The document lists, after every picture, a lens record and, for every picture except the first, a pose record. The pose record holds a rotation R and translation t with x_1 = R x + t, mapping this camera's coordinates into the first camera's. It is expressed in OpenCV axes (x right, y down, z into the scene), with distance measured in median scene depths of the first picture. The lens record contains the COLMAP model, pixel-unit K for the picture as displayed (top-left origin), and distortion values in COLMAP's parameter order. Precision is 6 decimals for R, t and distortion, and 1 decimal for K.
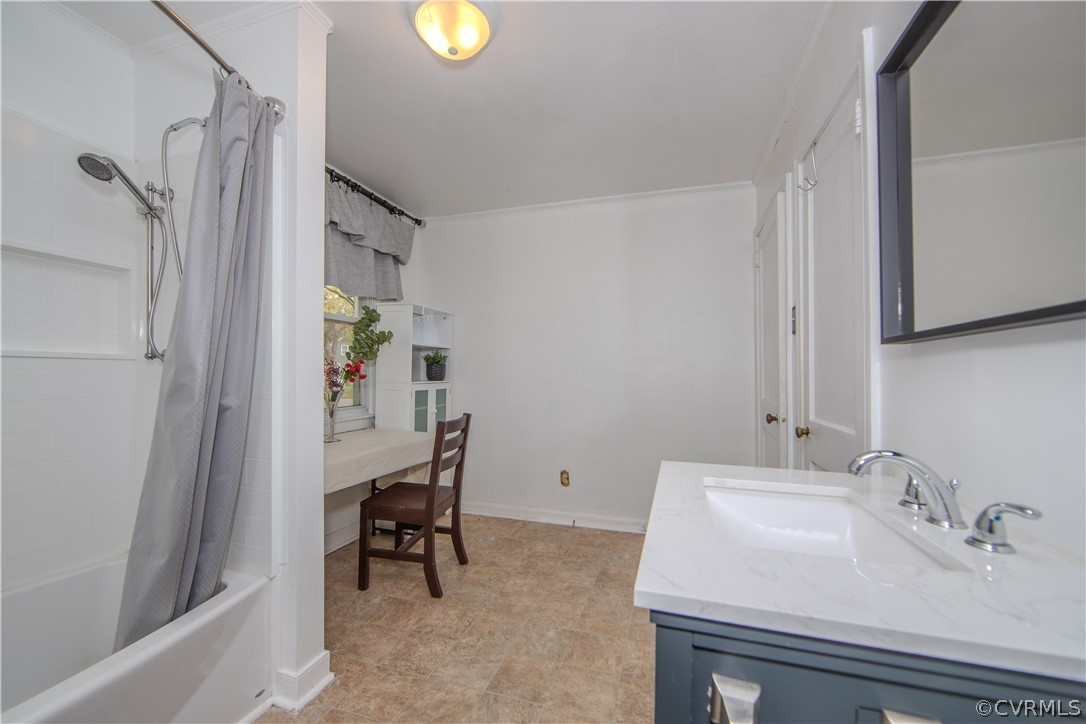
lens RADIAL K [[436.3, 0, 541.9], [0, 436.3, 364.1], [0, 0, 1]] dist [-0.008657, 0.000647]
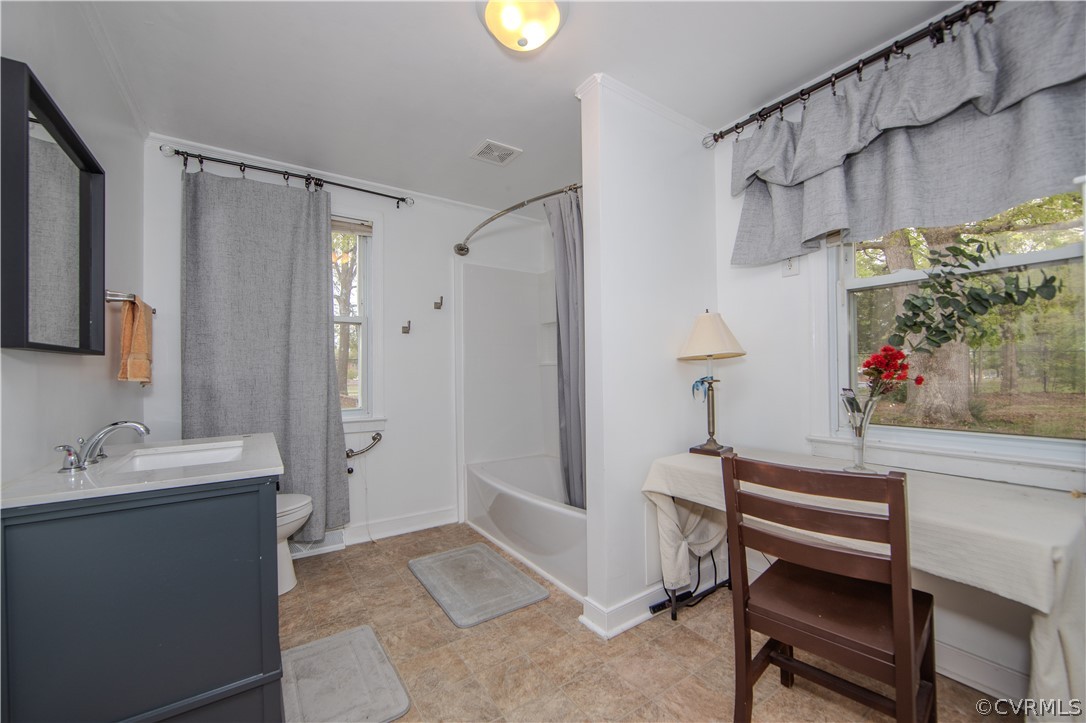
lens RADIAL K [[436.3, 0, 543.7], [0, 436.3, 363.4], [0, 0, 1]] dist [-0.008657, 0.000647]
pose [[-0.622673, -0.008451, -0.782437, 0.497994], [0.022841, 0.999319, -0.028971, 0.026481], [0.782149, -0.035911, -0.622056, 1.526687]]
